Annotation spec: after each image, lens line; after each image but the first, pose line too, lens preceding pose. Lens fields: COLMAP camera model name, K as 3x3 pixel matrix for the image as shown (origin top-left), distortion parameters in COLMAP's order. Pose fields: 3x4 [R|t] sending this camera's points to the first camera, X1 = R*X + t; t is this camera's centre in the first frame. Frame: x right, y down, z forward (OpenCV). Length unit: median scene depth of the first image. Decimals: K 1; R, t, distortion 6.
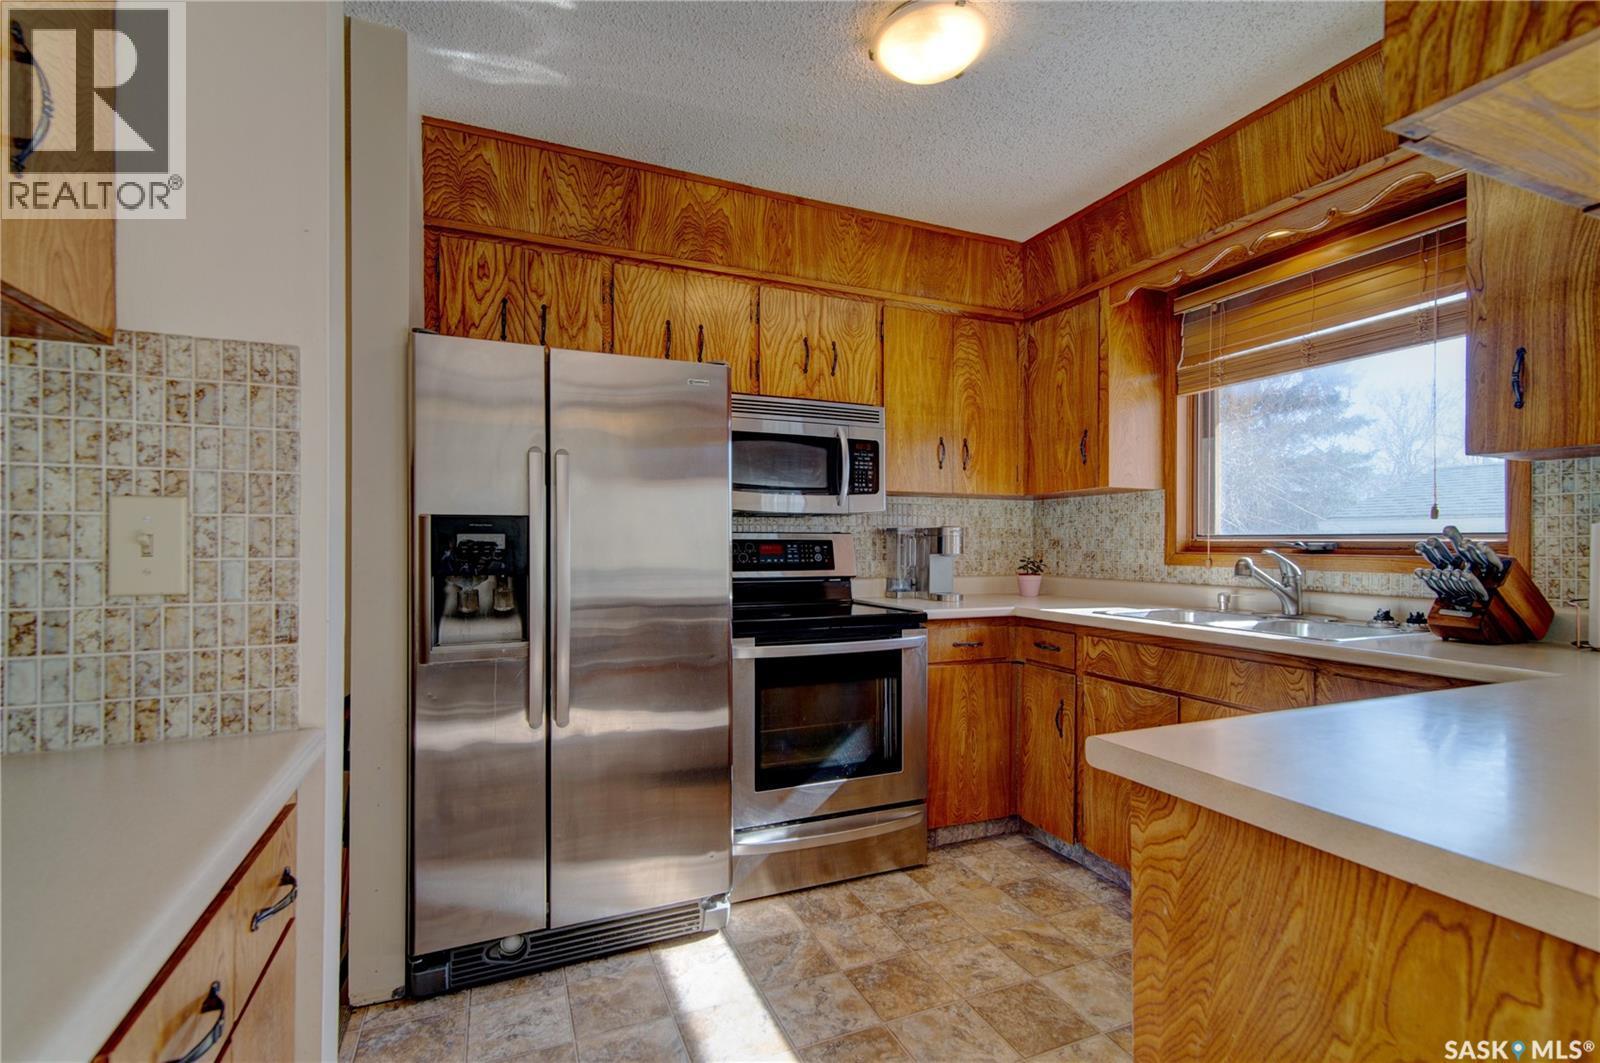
lens RADIAL K [[715.8, 0, 797.5], [0, 715.8, 539.5], [0, 0, 1]] dist [0.014483, -0.000735]
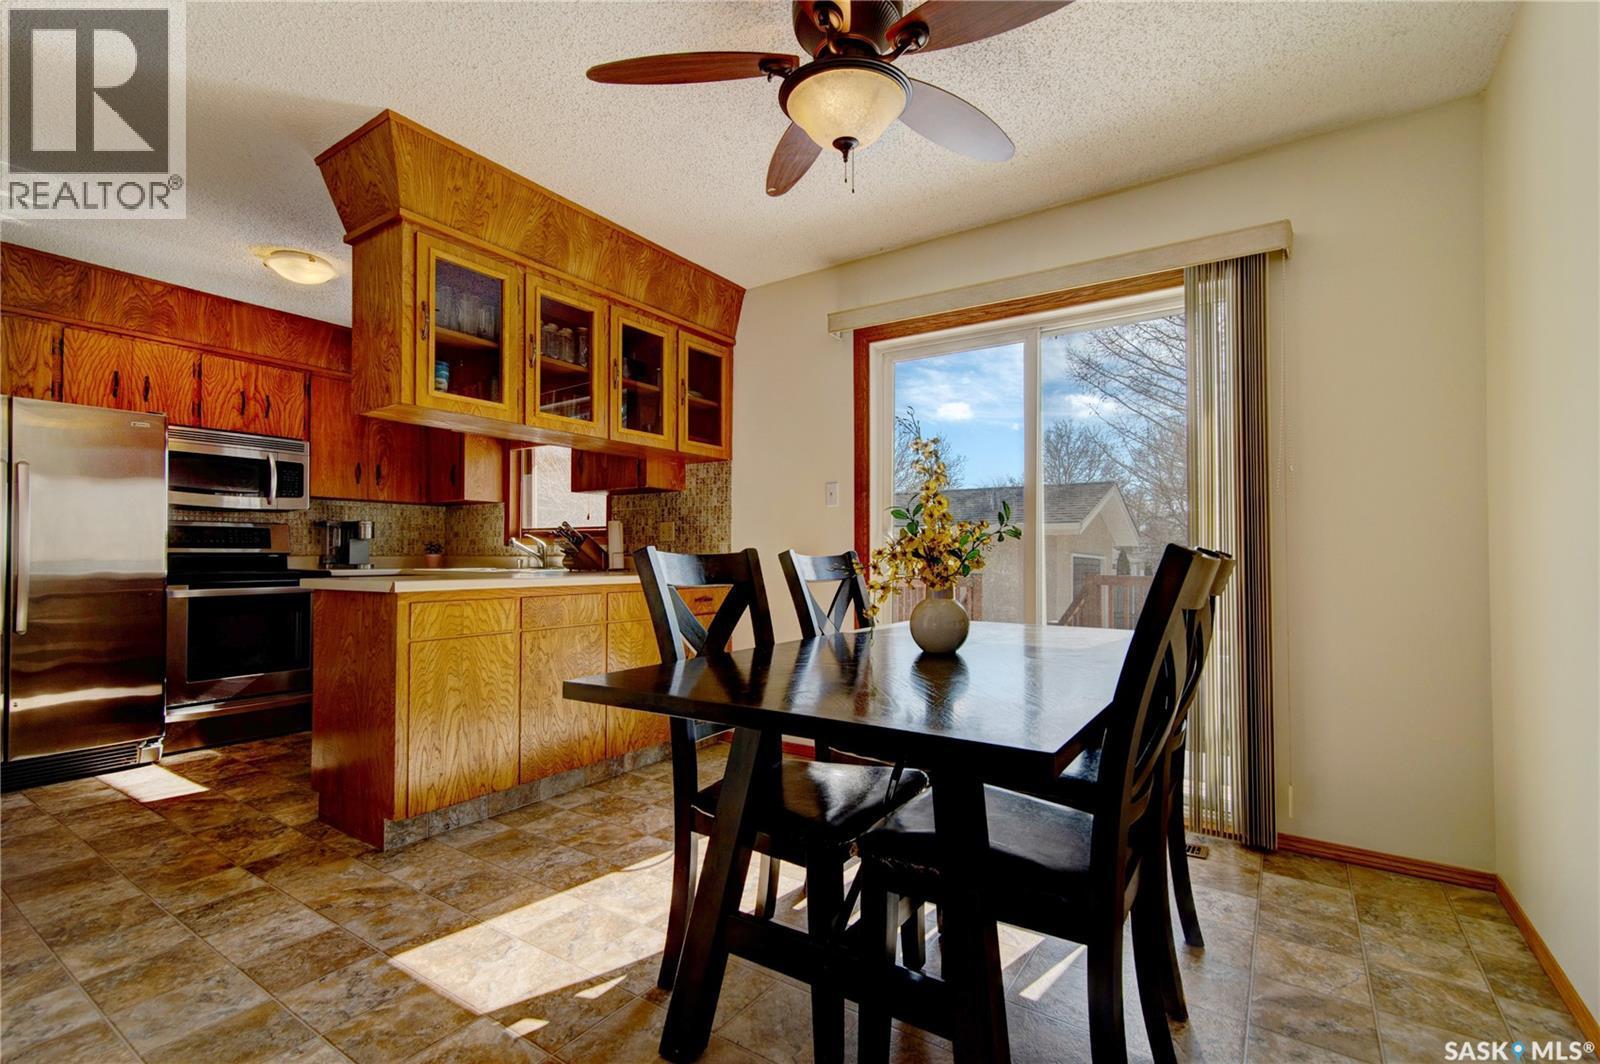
lens RADIAL K [[715.8, 0, 797.5], [0, 715.8, 540.0], [0, 0, 1]] dist [0.014483, -0.000735]
pose [[0.838516, 0.010055, 0.544785, 0.164814], [-0.001564, 0.999870, -0.016047, 0.051696], [-0.544875, 0.012604, 0.838422, -0.895055]]
